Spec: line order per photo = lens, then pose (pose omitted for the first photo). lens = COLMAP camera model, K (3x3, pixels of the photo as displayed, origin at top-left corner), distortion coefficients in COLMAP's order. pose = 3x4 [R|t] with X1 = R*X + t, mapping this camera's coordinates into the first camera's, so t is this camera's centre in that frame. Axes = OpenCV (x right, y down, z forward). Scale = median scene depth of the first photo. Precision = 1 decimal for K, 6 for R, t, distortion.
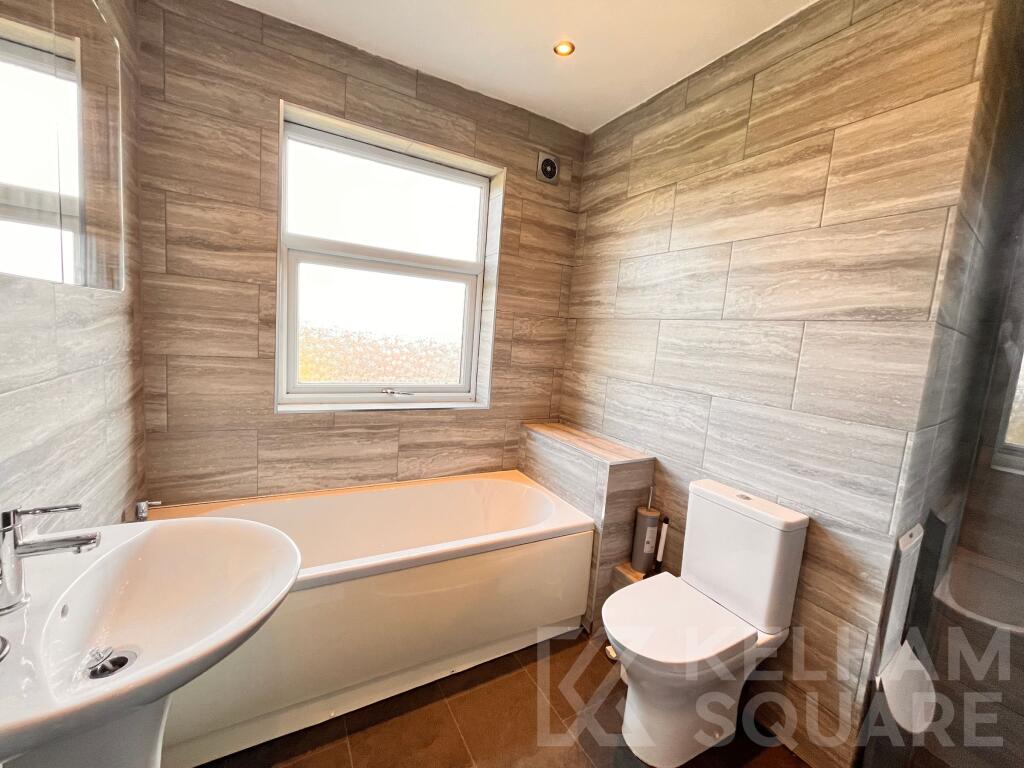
lens RADIAL K [[415.5, 0, 510.2], [0, 415.5, 381.6], [0, 0, 1]] dist [0.000736, -0.000020]
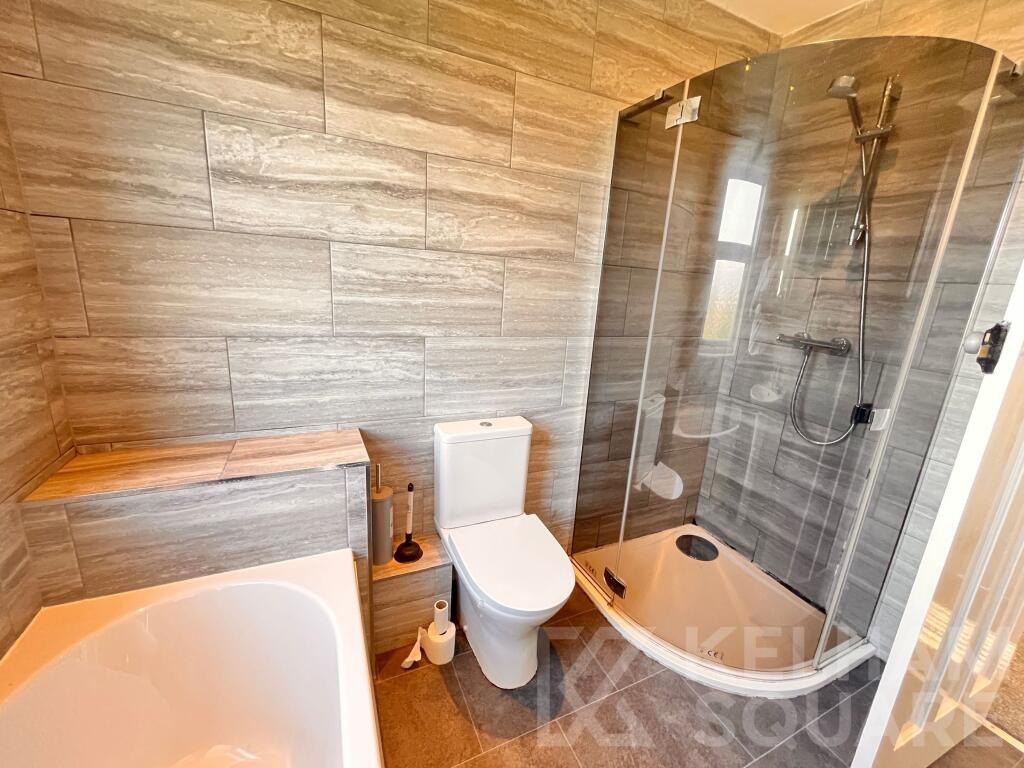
lens RADIAL K [[415.5, 0, 509.7], [0, 415.5, 383.3], [0, 0, 1]] dist [0.000736, -0.000020]
pose [[0.084779, -0.314110, 0.945594, -0.409216], [0.055356, 0.949029, 0.310289, -0.150149], [-0.994861, 0.026038, 0.097845, 0.787065]]
